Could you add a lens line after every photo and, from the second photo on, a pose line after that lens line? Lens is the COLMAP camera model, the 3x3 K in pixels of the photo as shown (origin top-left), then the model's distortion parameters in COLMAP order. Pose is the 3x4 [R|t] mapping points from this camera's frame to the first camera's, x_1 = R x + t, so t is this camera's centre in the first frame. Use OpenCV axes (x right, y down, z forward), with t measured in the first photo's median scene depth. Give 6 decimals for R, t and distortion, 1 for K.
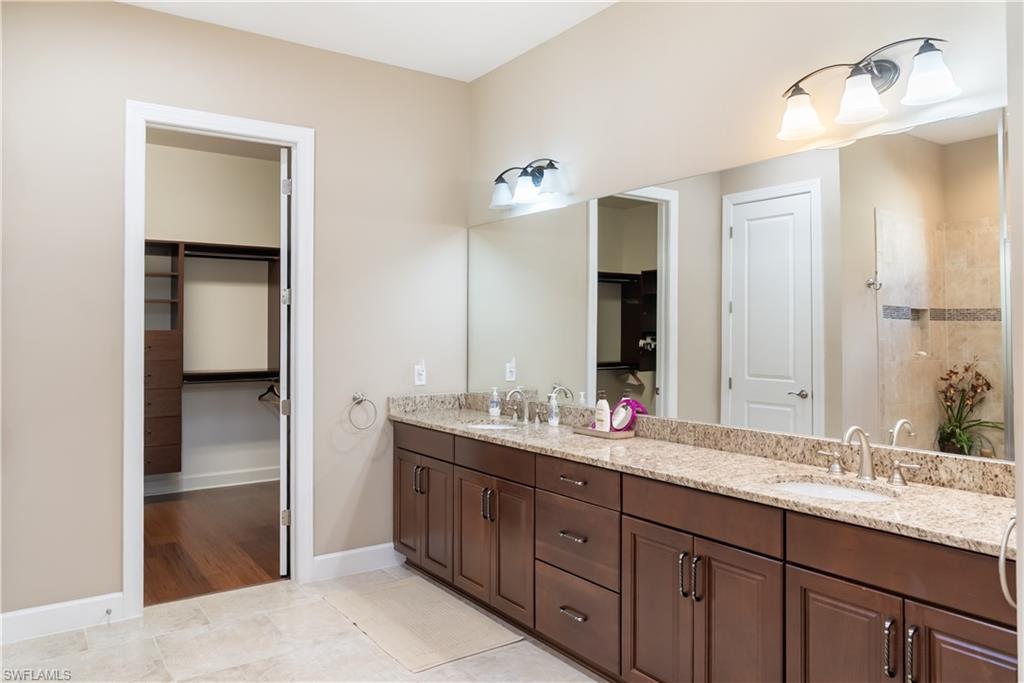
lens RADIAL K [[706.7, 0, 515.2], [0, 706.7, 320.5], [0, 0, 1]] dist [-0.018087, 0.014003]
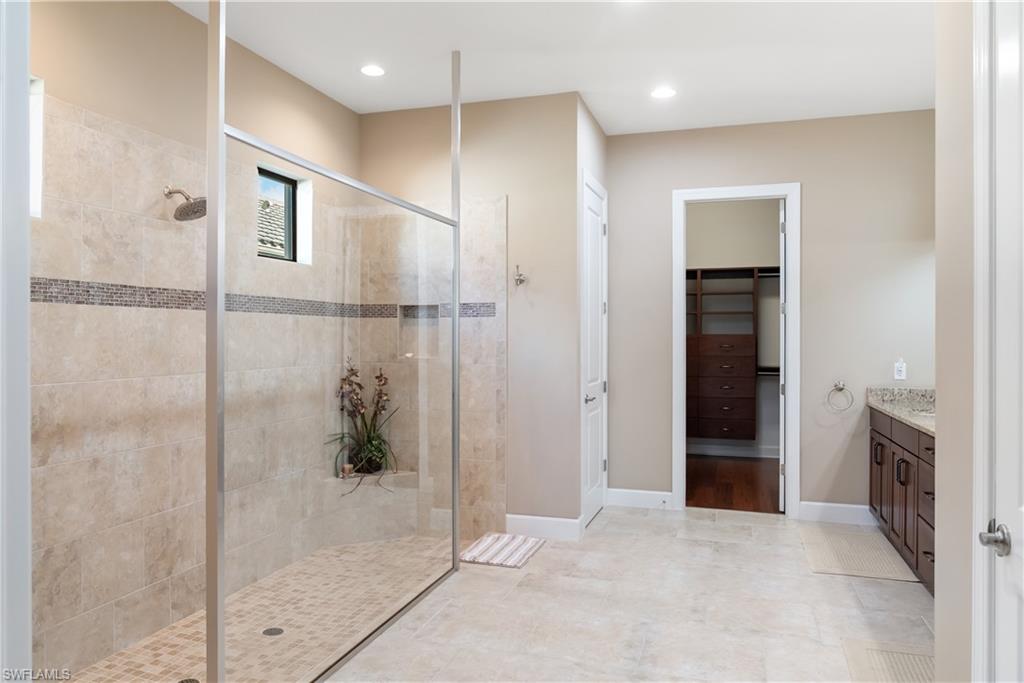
lens RADIAL K [[706.7, 0, 511.4], [0, 706.7, 339.4], [0, 0, 1]] dist [-0.018087, 0.014003]
pose [[0.607654, 0.006550, -0.794175, 0.437404], [0.007989, 0.999865, 0.014359, 0.002462], [0.794162, -0.015070, 0.607519, -0.245826]]
